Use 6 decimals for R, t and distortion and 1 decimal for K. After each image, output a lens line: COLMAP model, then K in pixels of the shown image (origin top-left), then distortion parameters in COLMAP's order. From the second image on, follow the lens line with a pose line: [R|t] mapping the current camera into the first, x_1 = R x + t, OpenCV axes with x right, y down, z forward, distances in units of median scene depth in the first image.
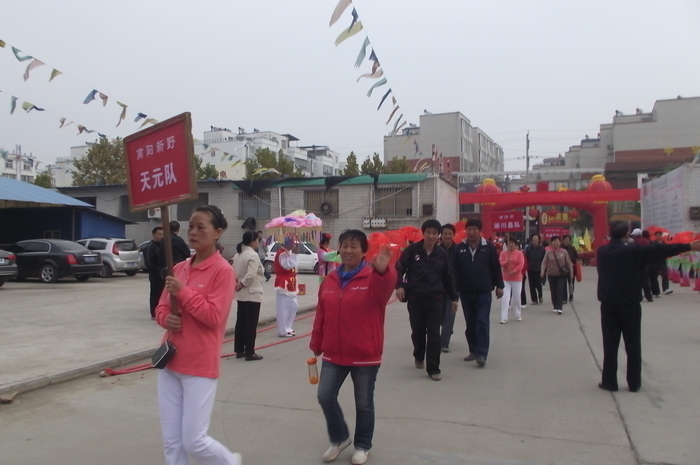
lens RADIAL K [[594.0, 0, 350.0], [0, 594.0, 232.5], [0, 0, 1]] dist [-0.051084, 0.013887]
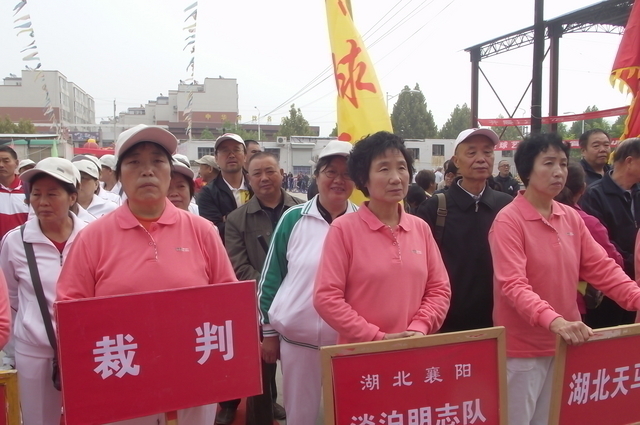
lens RADIAL K [[563.3, 0, 320.0], [0, 563.3, 212.5], [0, 0, 1]] dist [-0.036374, 0.001396]
pose [[0.802327, -0.046663, 0.595058, -0.213555], [-0.002419, 0.996677, 0.081418, -0.015298], [-0.596880, -0.066763, 0.799548, -0.712688]]
